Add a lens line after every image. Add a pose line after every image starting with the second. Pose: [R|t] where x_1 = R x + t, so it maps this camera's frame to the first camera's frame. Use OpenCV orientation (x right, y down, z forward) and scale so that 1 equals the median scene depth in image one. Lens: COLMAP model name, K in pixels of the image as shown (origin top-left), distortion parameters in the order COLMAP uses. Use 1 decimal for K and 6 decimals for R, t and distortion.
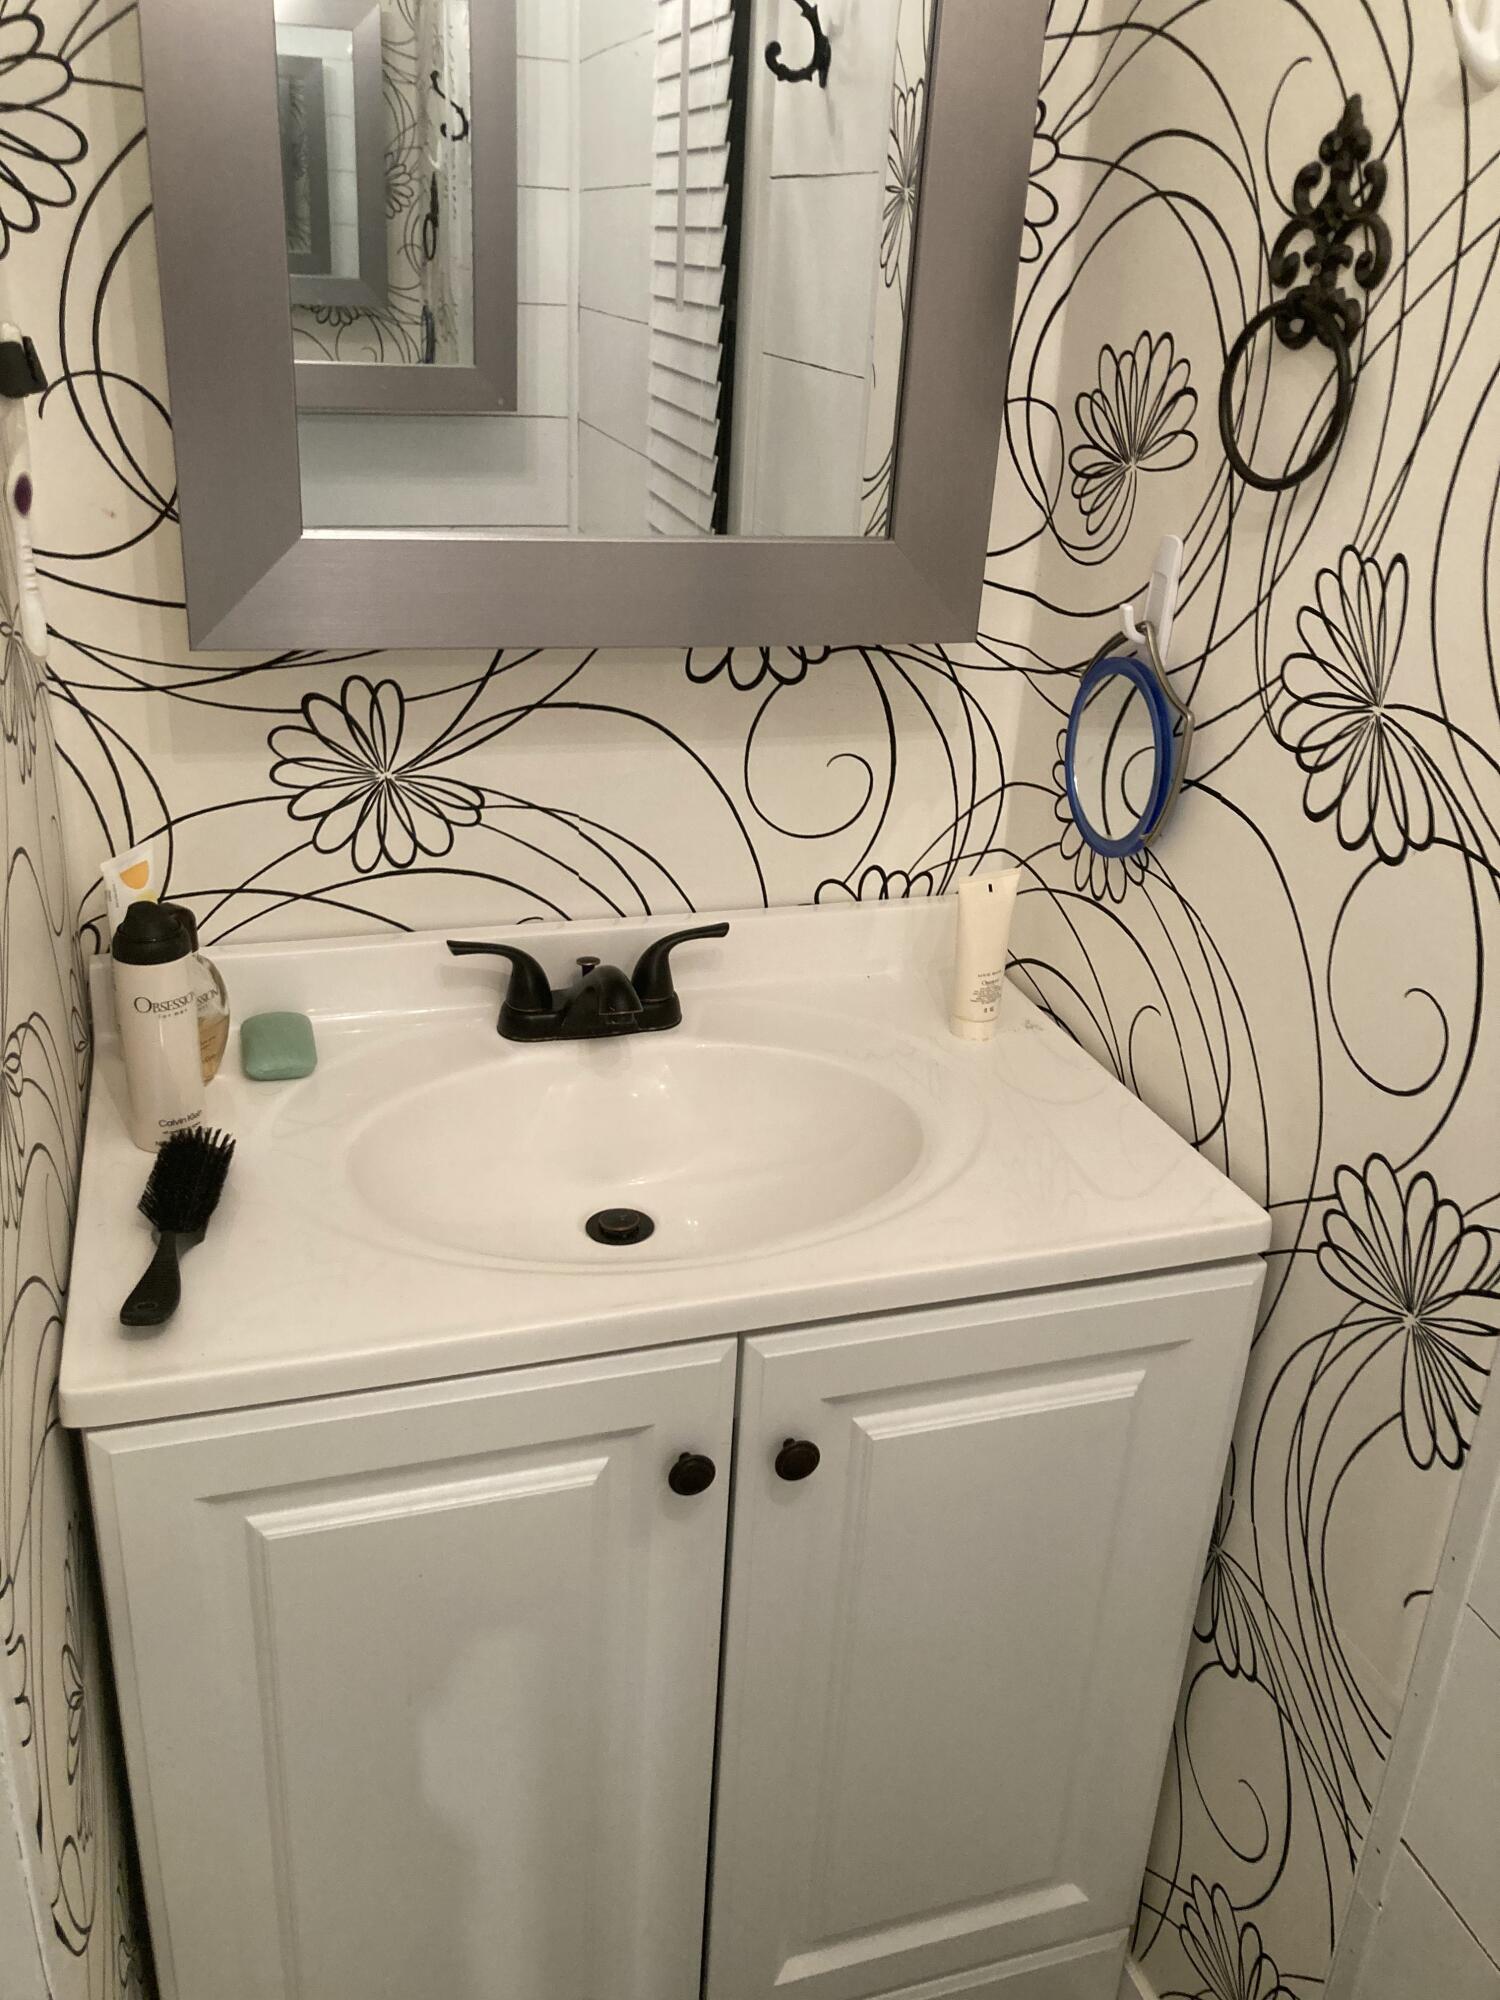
lens RADIAL K [[1673.1, 0, 751.0], [0, 1673.1, 998.5], [0, 0, 1]] dist [-0.005077, -0.001387]
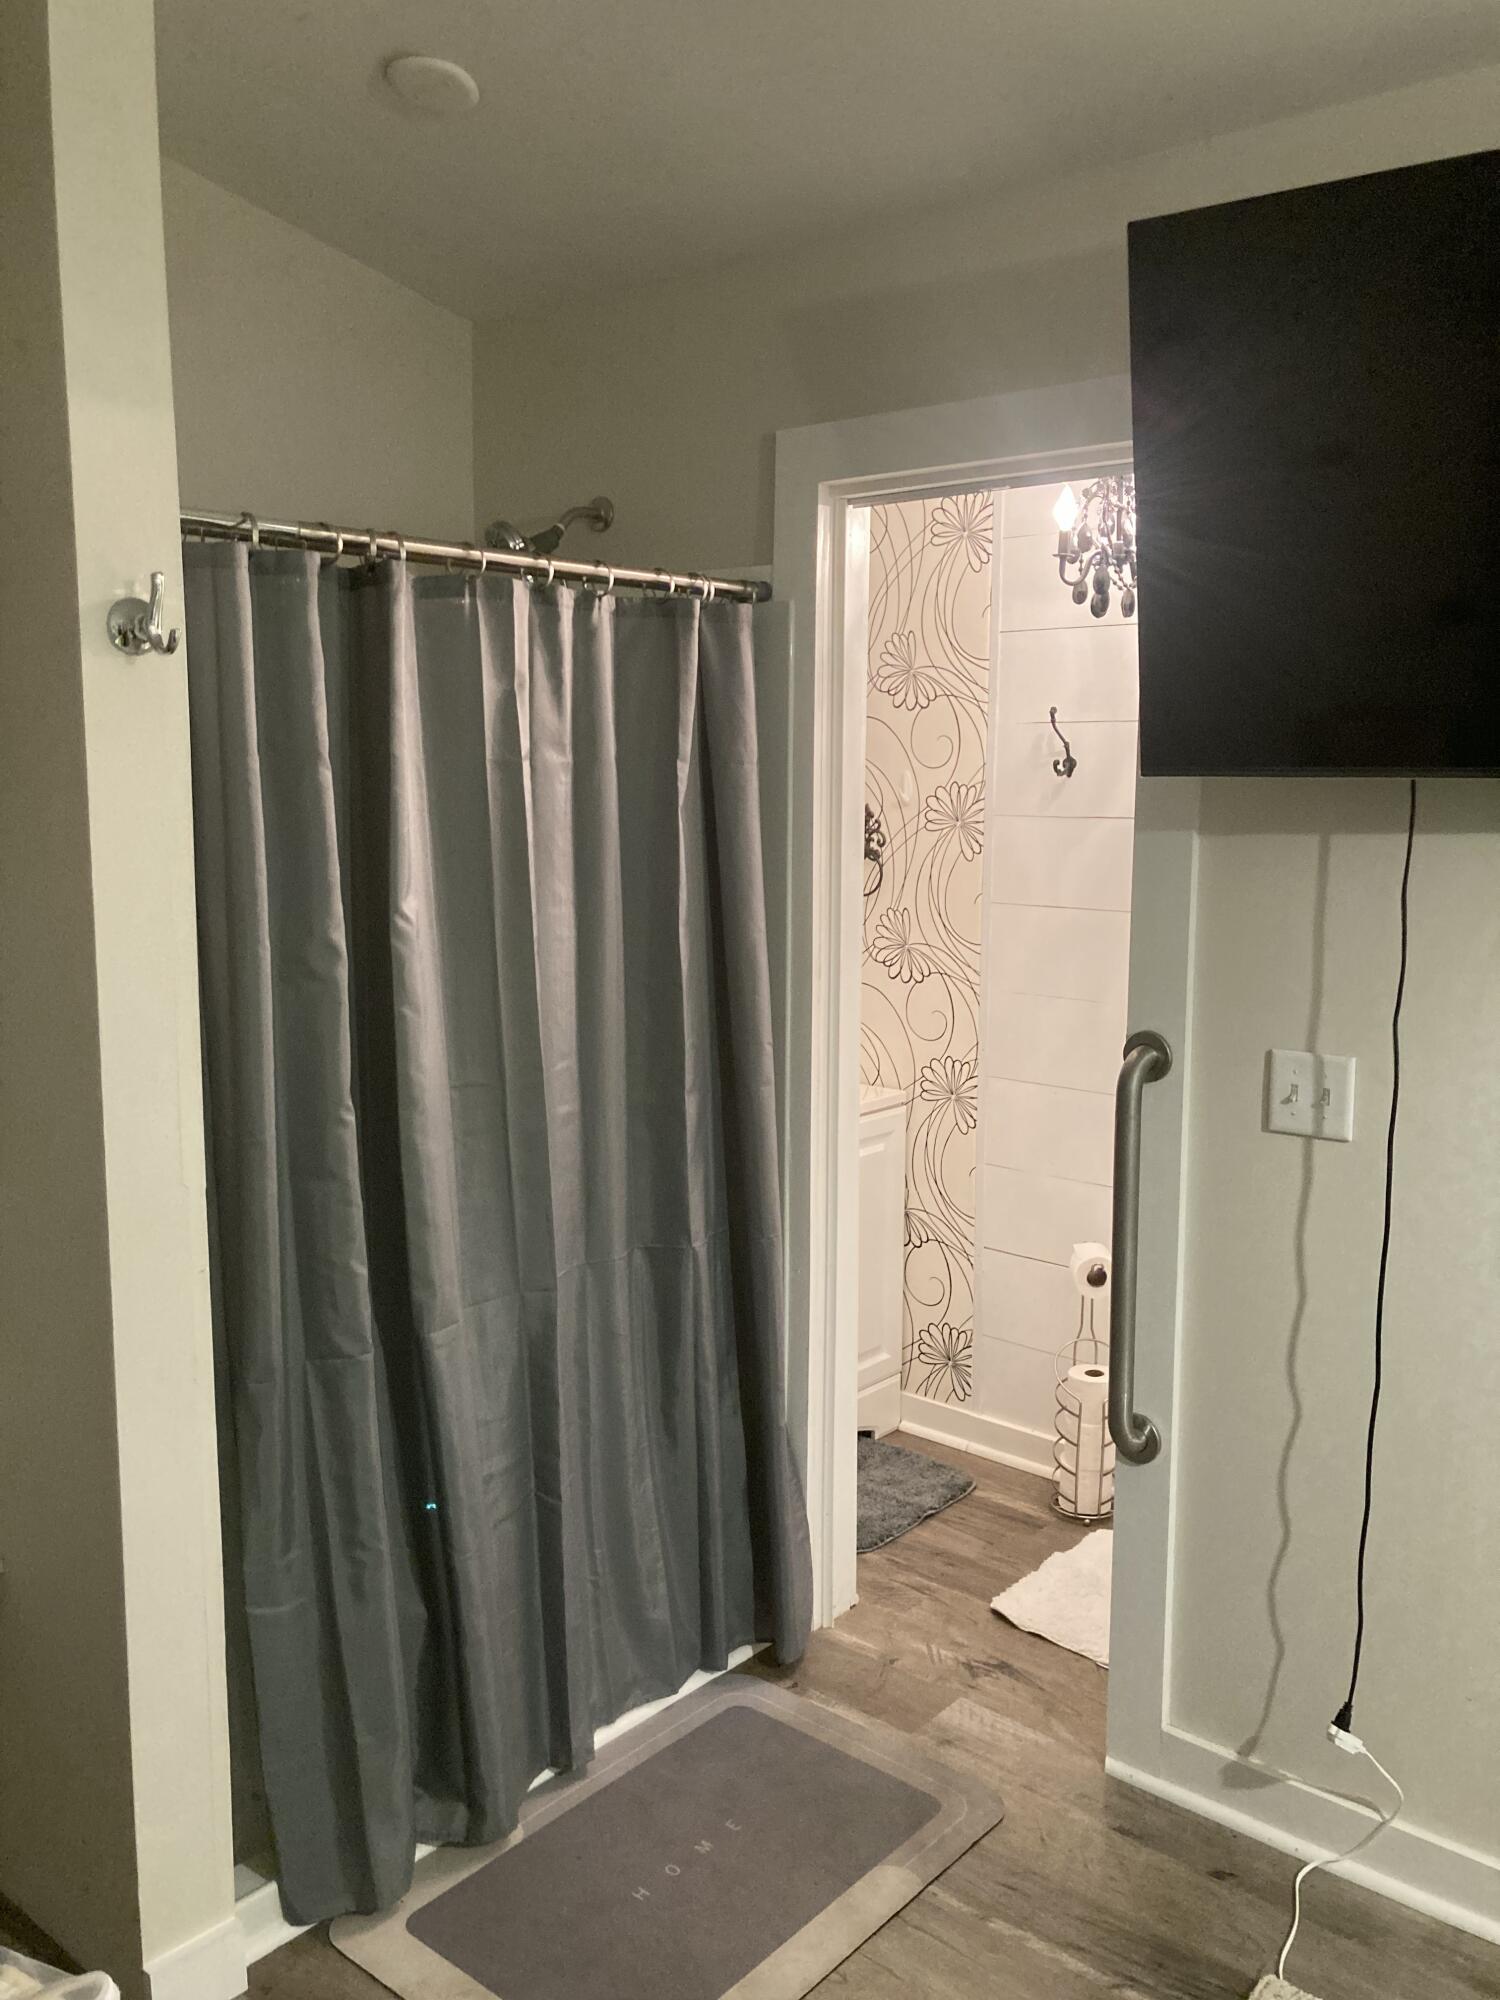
lens RADIAL K [[1673.1, 0, 750.4], [0, 1673.1, 1004.6], [0, 0, 1]] dist [-0.005077, -0.001387]
pose [[0.856091, -0.122917, 0.501996, -1.962799], [0.244382, 0.952134, -0.183627, 0.600261], [-0.455396, 0.279881, 0.845152, -2.154706]]
